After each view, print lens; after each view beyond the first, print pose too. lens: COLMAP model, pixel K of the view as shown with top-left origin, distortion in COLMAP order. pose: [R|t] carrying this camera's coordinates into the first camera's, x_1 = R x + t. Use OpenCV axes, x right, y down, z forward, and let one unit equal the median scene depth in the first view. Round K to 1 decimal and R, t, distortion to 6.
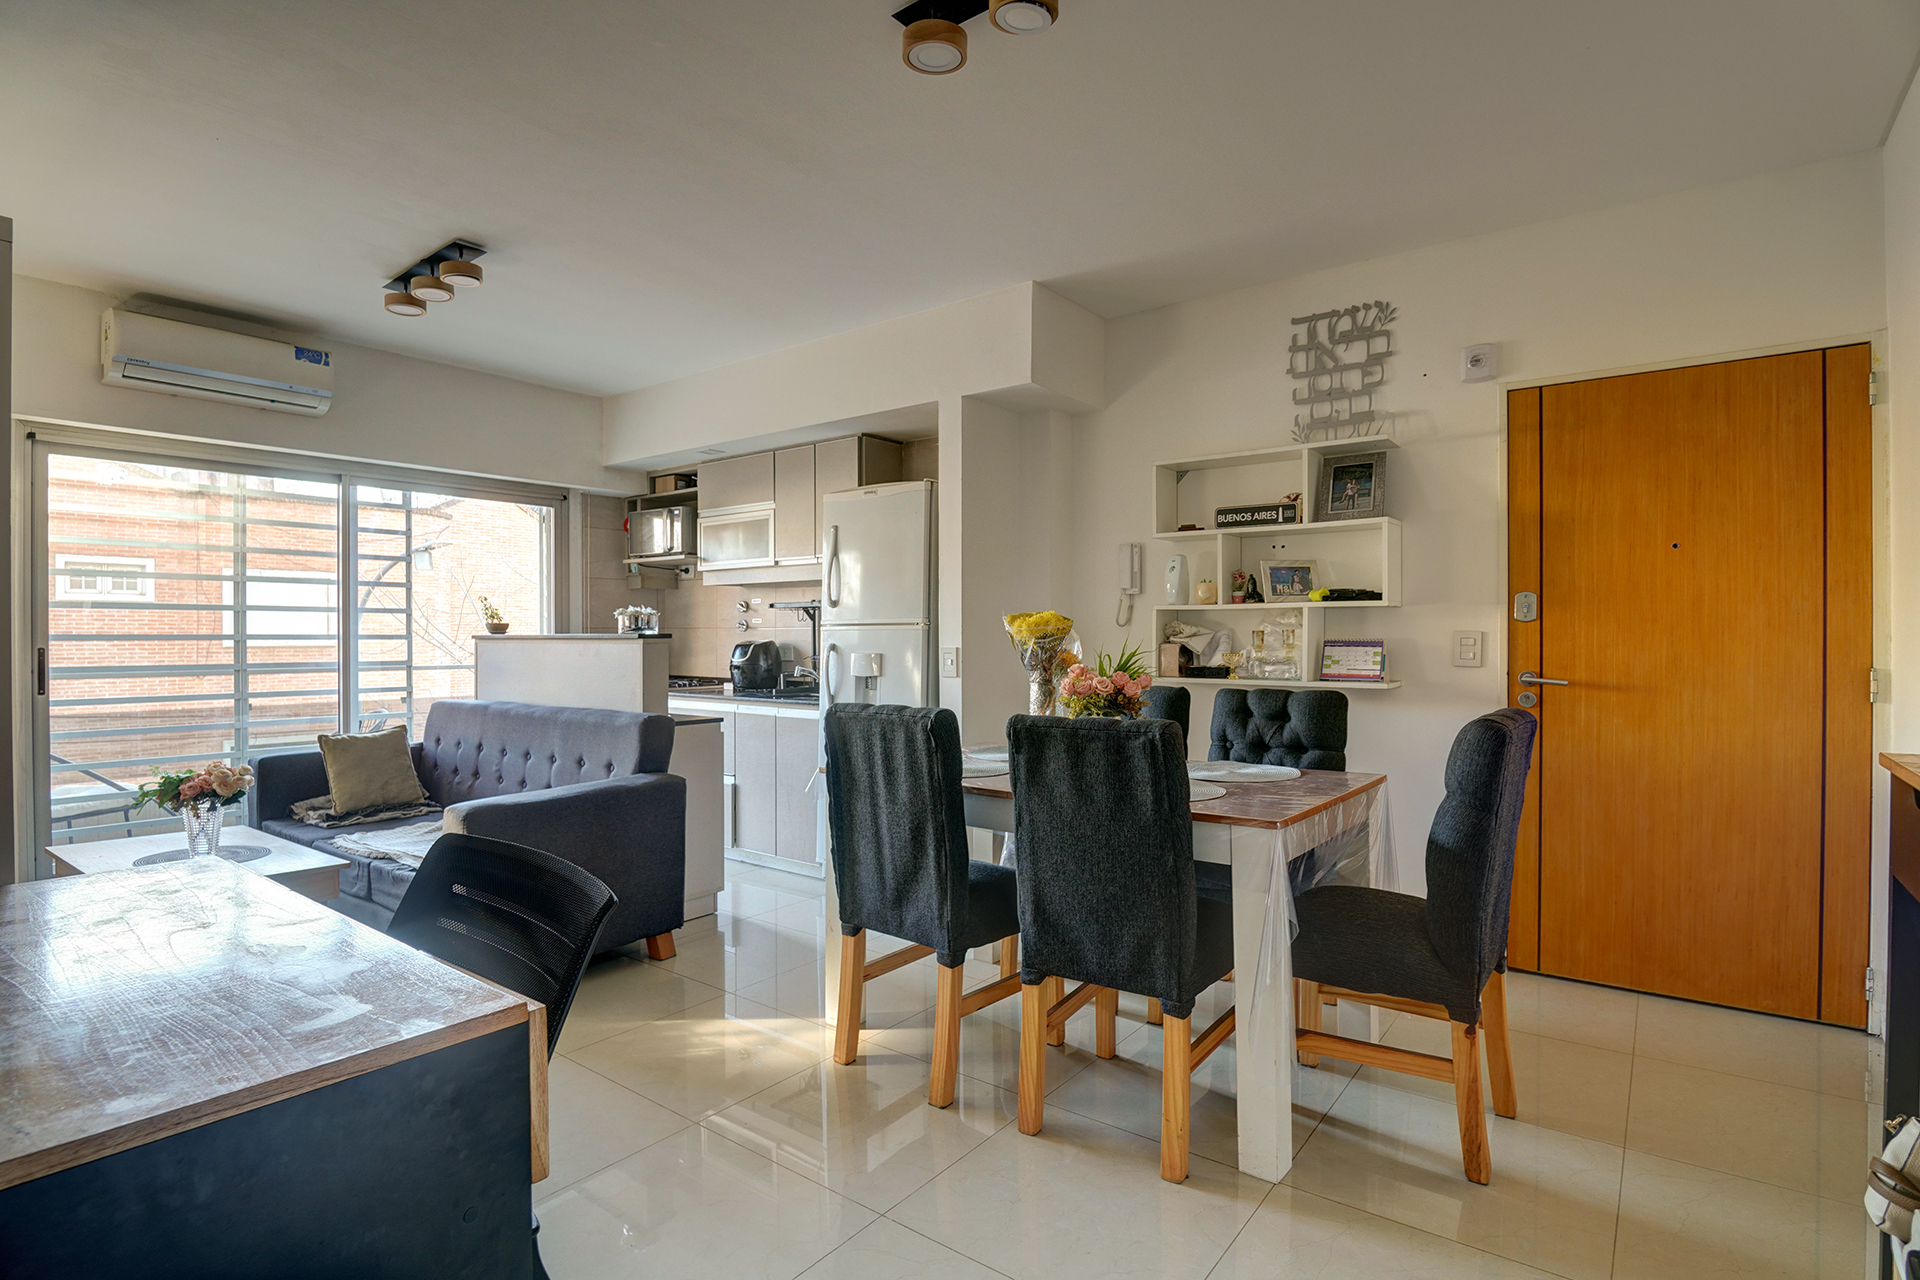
lens RADIAL K [[934.3, 0, 955.9], [0, 934.3, 644.7], [0, 0, 1]] dist [-0.024736, -0.001553]
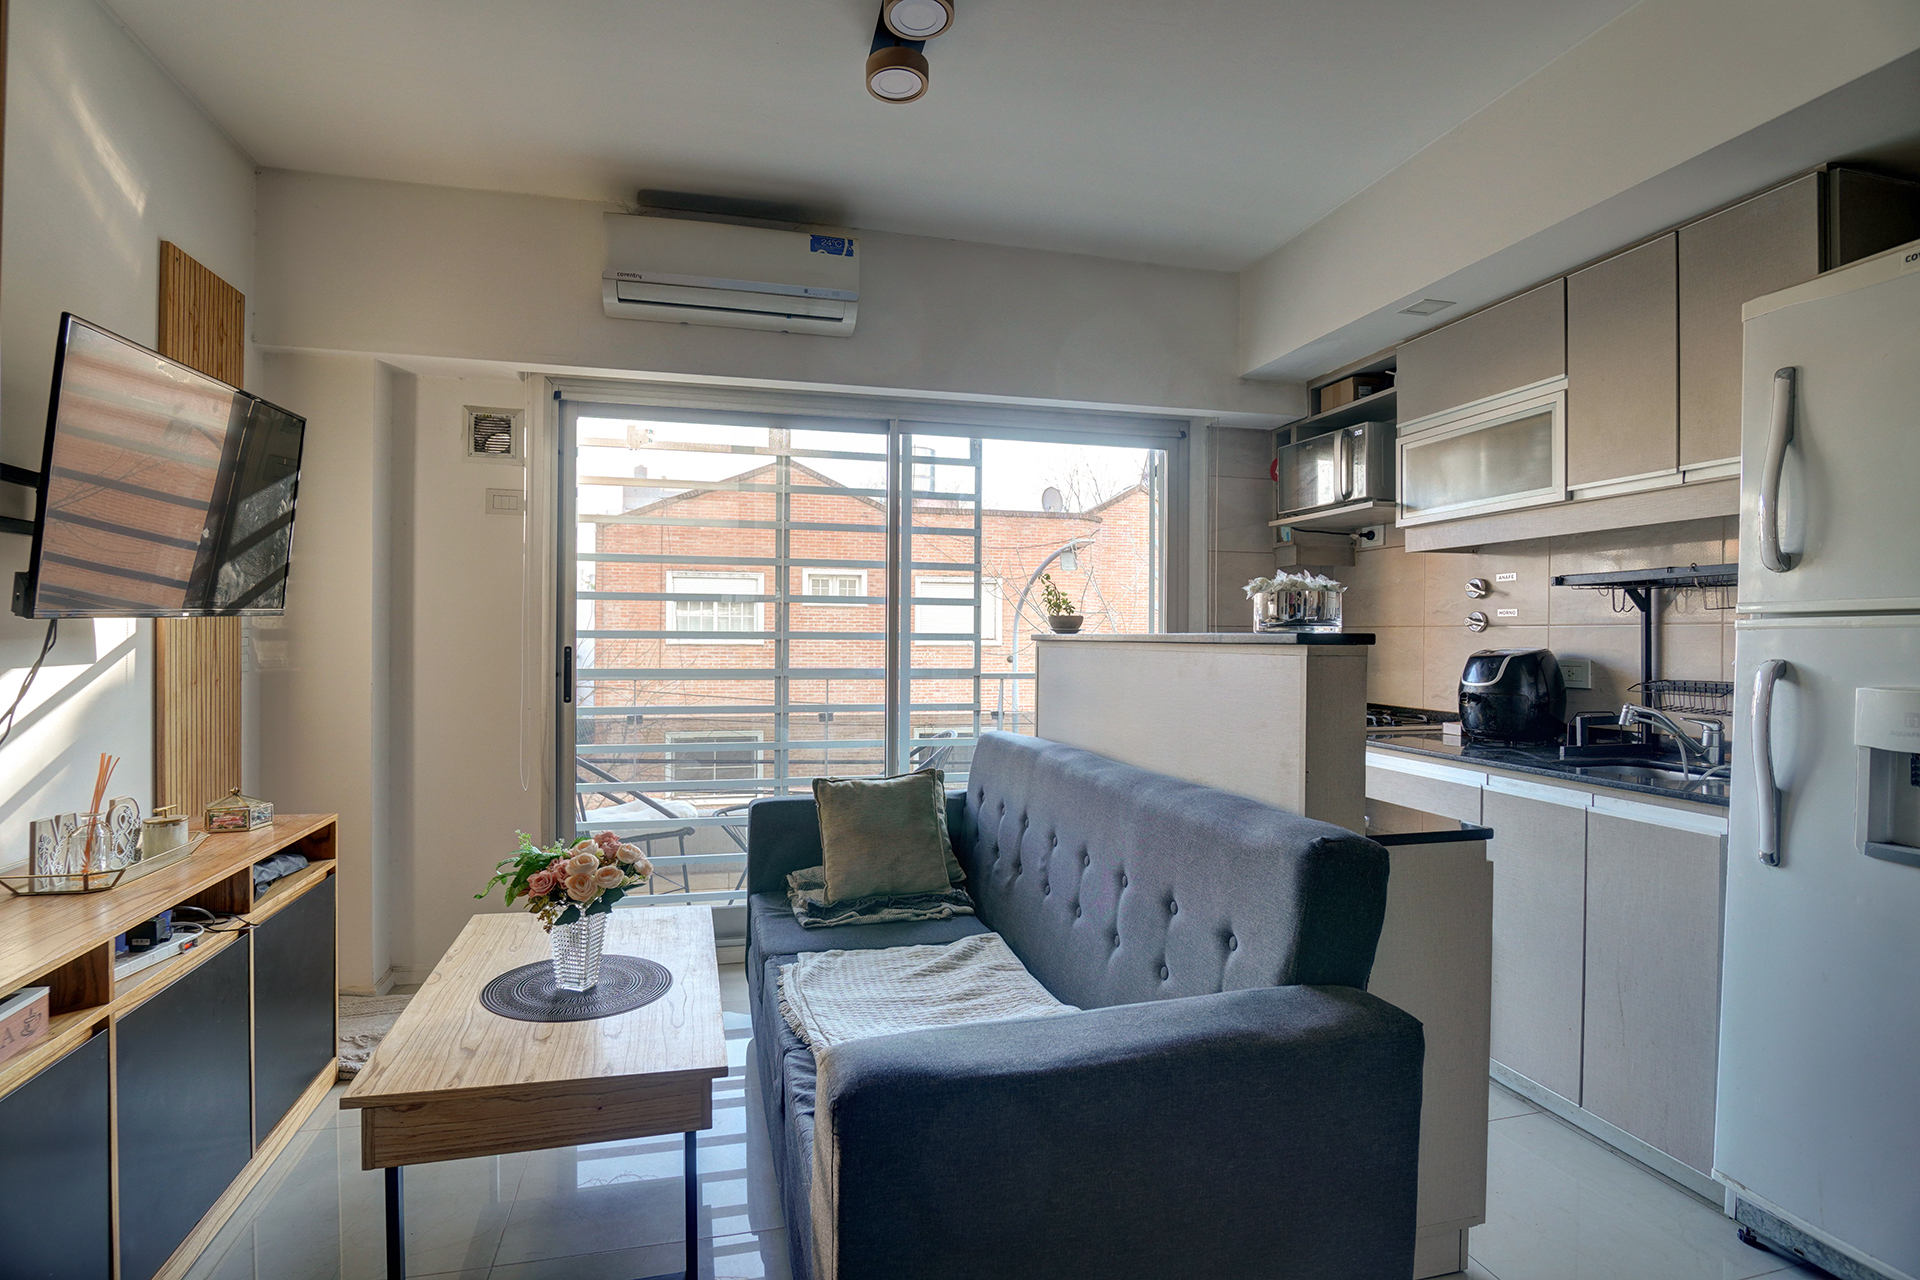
lens RADIAL K [[934.3, 0, 936.6], [0, 934.3, 640.6], [0, 0, 1]] dist [-0.024736, -0.001553]
pose [[0.773964, 0.009677, -0.633155, -0.188823], [-0.014330, 0.999895, -0.002235, -0.004878], [0.633067, 0.010803, 0.774022, 0.534480]]
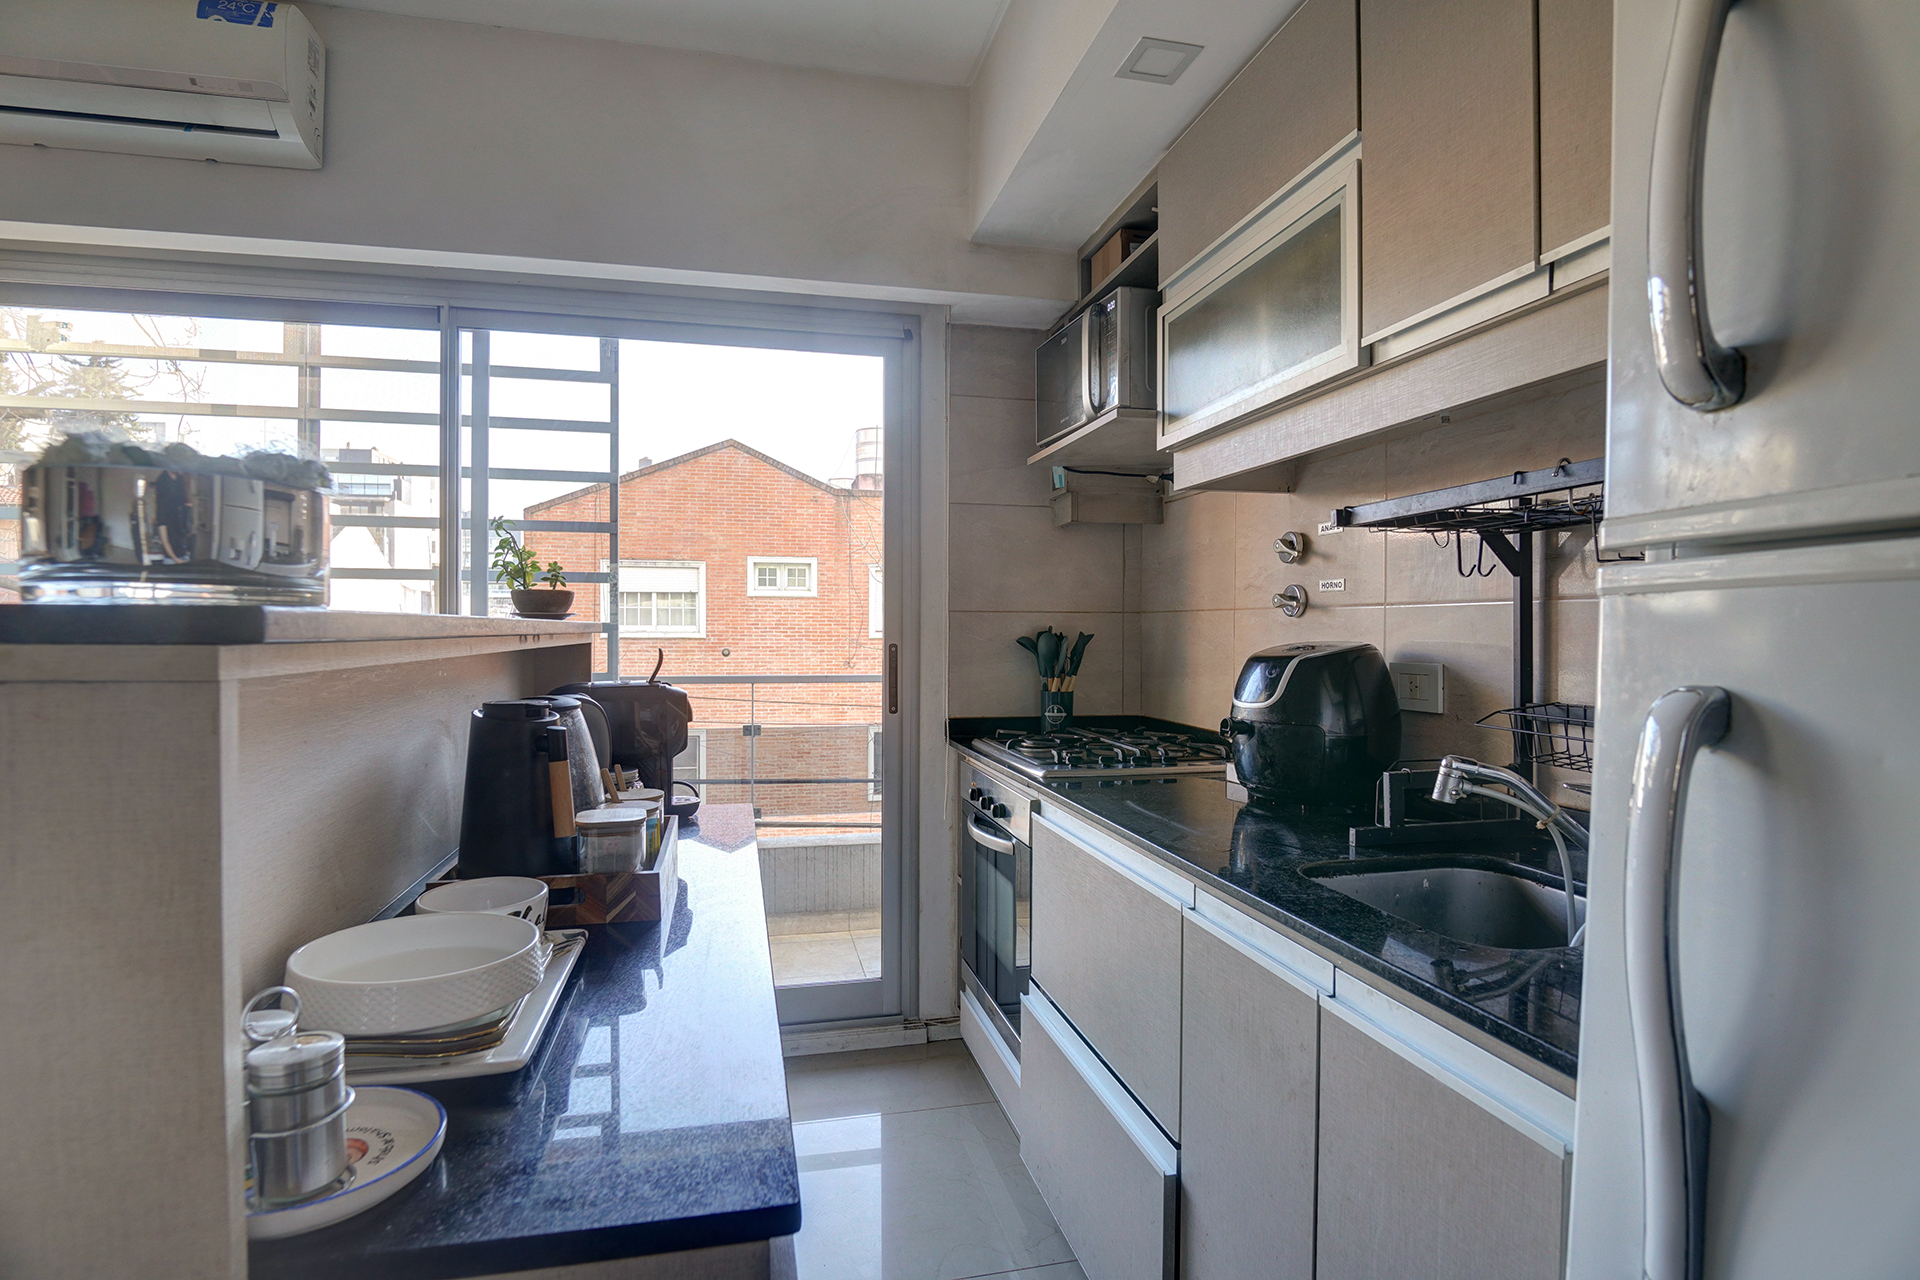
lens RADIAL K [[934.3, 0, 932.8], [0, 934.3, 634.4], [0, 0, 1]] dist [-0.024736, -0.001553]
pose [[0.758976, 0.010483, -0.651035, -0.151392], [-0.014651, 0.999892, -0.000980, -0.008222], [0.650954, 0.010282, 0.759047, 0.959377]]
